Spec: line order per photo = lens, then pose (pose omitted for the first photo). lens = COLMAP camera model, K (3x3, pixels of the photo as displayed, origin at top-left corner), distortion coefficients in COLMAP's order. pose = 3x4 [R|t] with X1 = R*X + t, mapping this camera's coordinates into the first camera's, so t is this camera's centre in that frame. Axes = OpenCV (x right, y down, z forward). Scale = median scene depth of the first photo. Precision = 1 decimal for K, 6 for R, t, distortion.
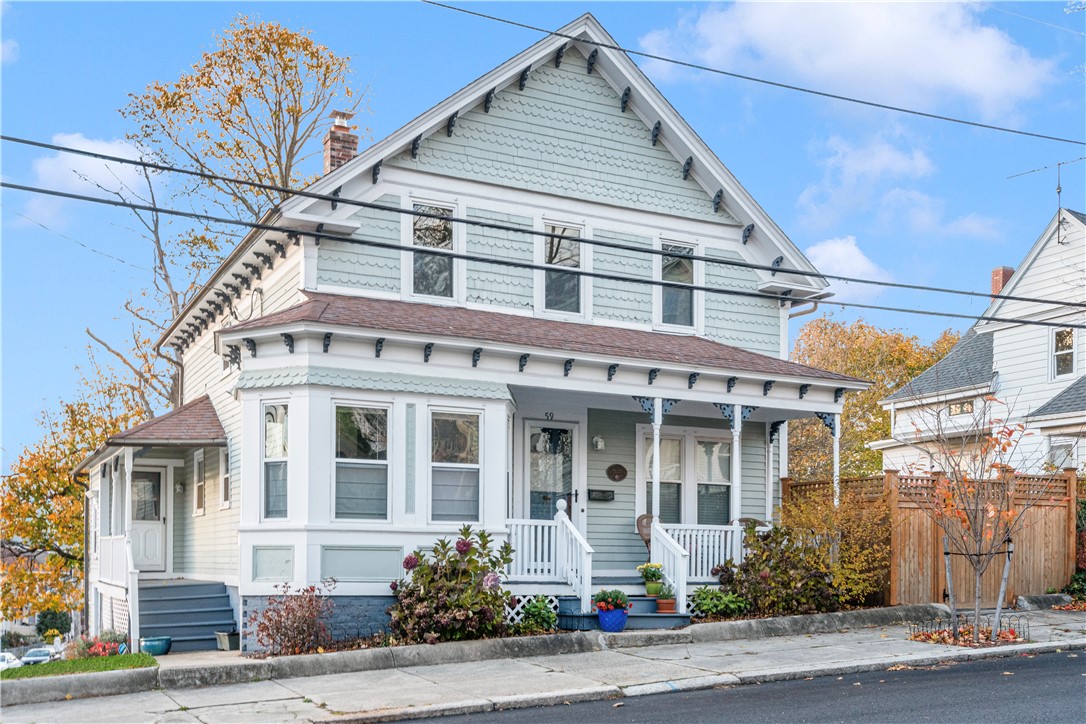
lens RADIAL K [[1140.7, 0, 548.8], [0, 1140.7, 369.9], [0, 0, 1]] dist [0.022919, 0.000000]
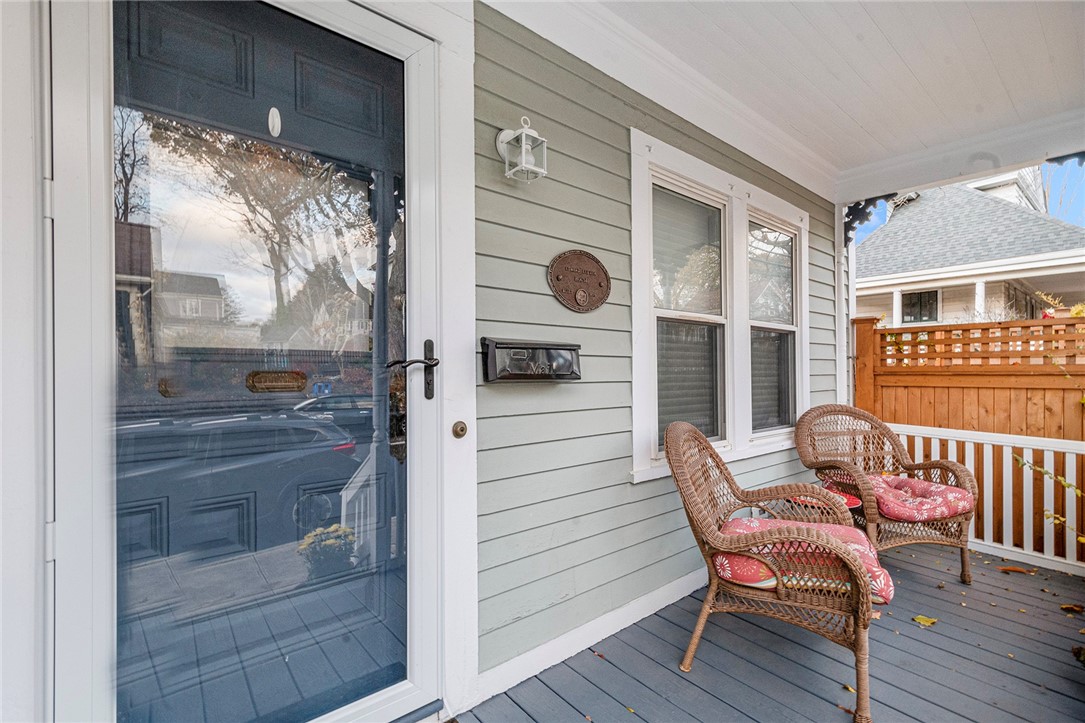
lens RADIAL K [[477.1, 0, 538.9], [0, 477.1, 366.0], [0, 0, 1]] dist [0.003312, 0.000039]
pose [[0.979775, -0.012562, 0.199708, 0.027339], [-0.017682, 0.988688, 0.148941, 0.098594], [-0.199320, -0.149460, 0.968470, 0.933932]]
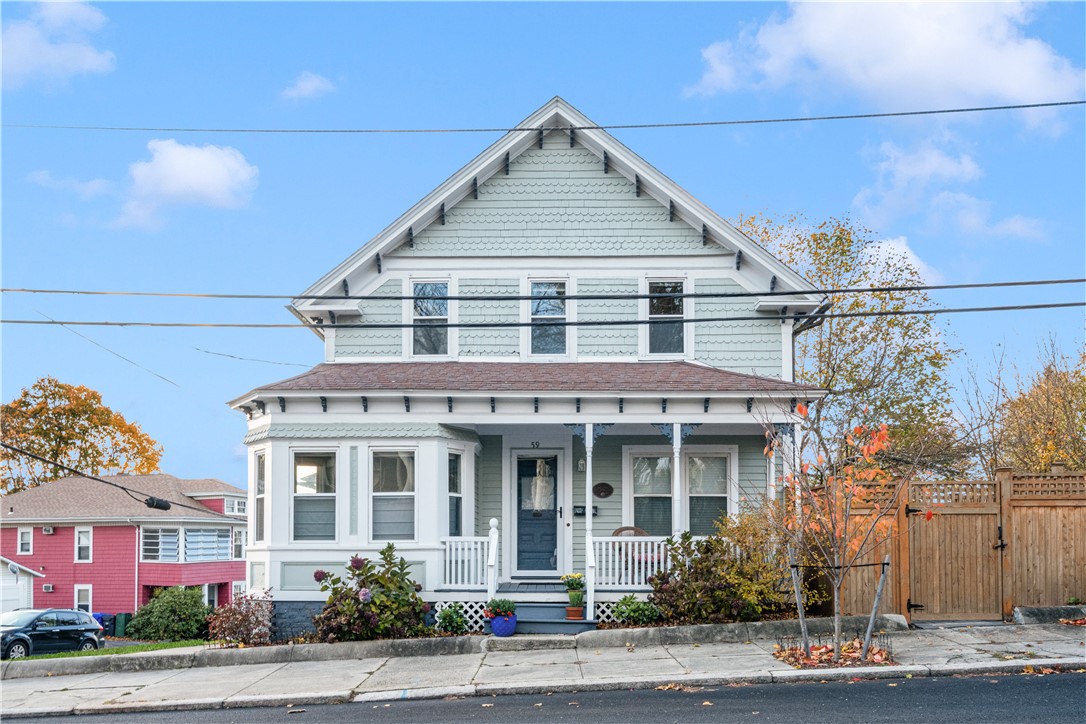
lens RADIAL K [[865.8, 0, 572.5], [0, 865.8, 395.6], [0, 0, 1]] dist [0.020596, -0.002337]
pose [[0.878487, -0.092408, -0.468745, 0.469352], [0.087772, 0.995633, -0.031782, 0.022307], [0.469635, -0.013223, 0.882762, 0.241116]]
